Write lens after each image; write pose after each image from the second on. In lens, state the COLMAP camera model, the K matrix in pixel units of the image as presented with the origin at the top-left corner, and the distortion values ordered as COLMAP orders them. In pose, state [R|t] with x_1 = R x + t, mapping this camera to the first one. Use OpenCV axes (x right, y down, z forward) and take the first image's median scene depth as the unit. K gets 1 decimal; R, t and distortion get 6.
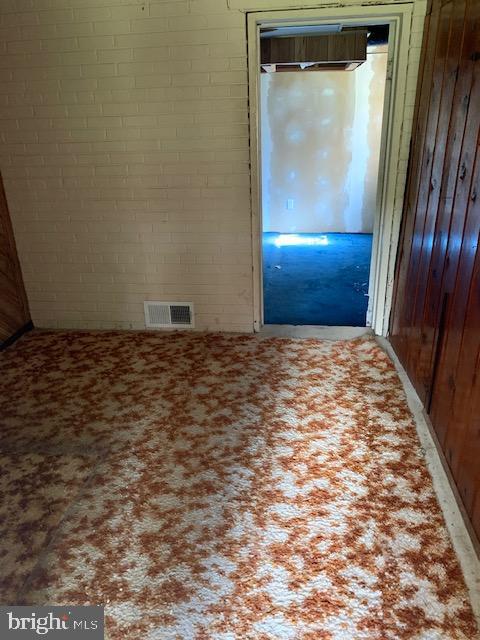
lens RADIAL K [[487.4, 0, 242.5], [0, 487.4, 319.8], [0, 0, 1]] dist [0.008545, -0.010532]
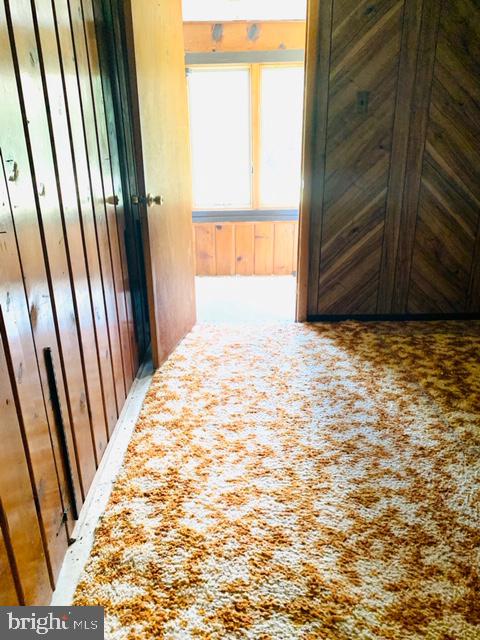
lens RADIAL K [[487.4, 0, 242.3], [0, 487.4, 319.9], [0, 0, 1]] dist [0.008545, -0.010532]
pose [[-0.989386, 0.088188, -0.115491, 0.219812], [-0.015610, 0.725679, 0.687856, -0.533942], [0.144470, 0.682358, -0.716600, 1.449175]]
